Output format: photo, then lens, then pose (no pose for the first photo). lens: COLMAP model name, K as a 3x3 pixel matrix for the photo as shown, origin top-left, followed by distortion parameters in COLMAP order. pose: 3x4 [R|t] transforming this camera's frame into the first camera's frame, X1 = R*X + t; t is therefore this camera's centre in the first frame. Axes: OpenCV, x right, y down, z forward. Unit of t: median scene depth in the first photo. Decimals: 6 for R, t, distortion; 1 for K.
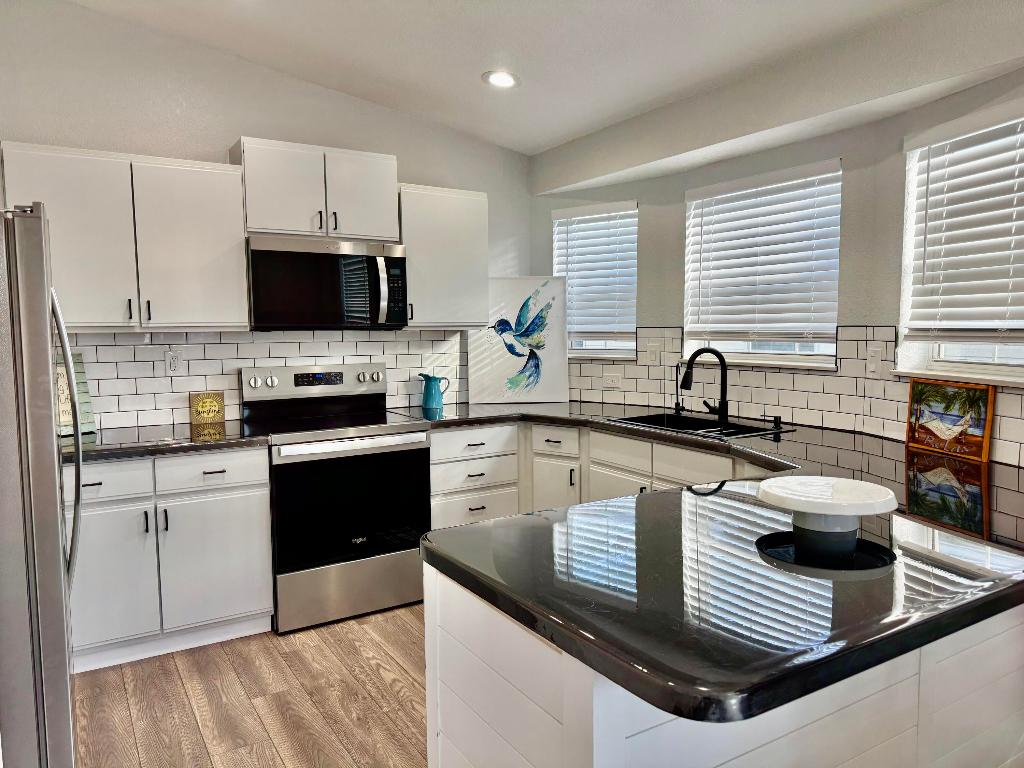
lens RADIAL K [[724.6, 0, 518.7], [0, 724.6, 389.6], [0, 0, 1]] dist [0.055627, -0.028619]
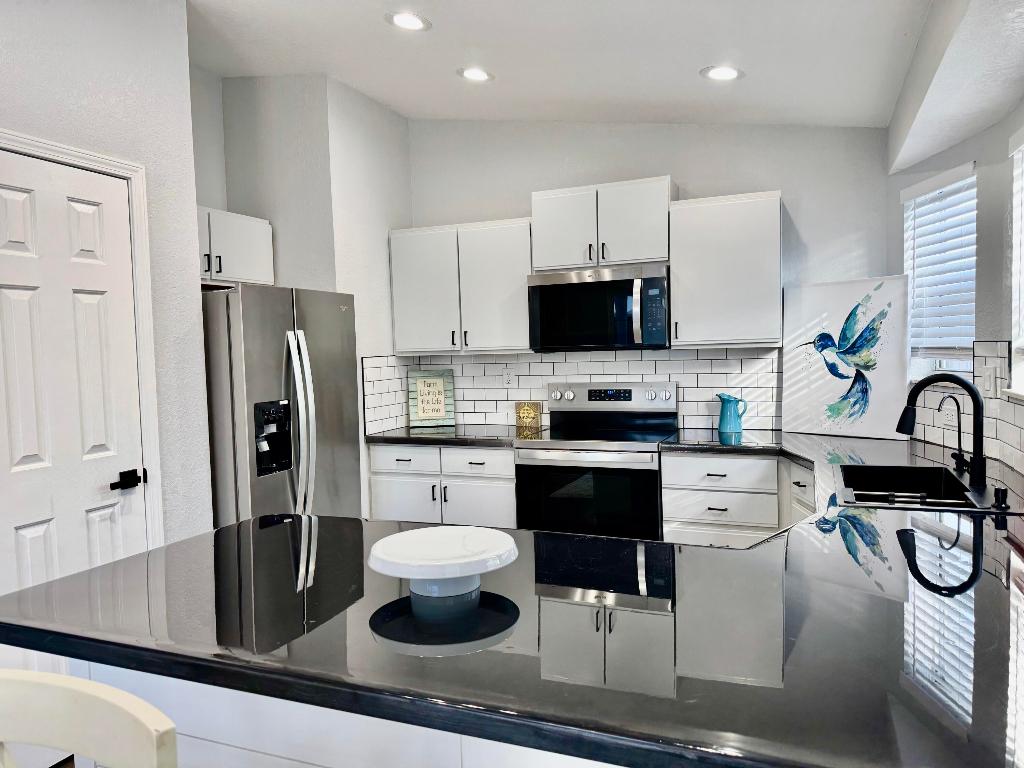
lens RADIAL K [[724.6, 0, 509.7], [0, 724.6, 384.1], [0, 0, 1]] dist [0.055627, -0.028619]
pose [[0.561515, 0.032221, -0.826839, 0.494081], [-0.049188, 0.998774, 0.005517, -0.027169], [0.826003, 0.037573, 0.562412, 0.244515]]
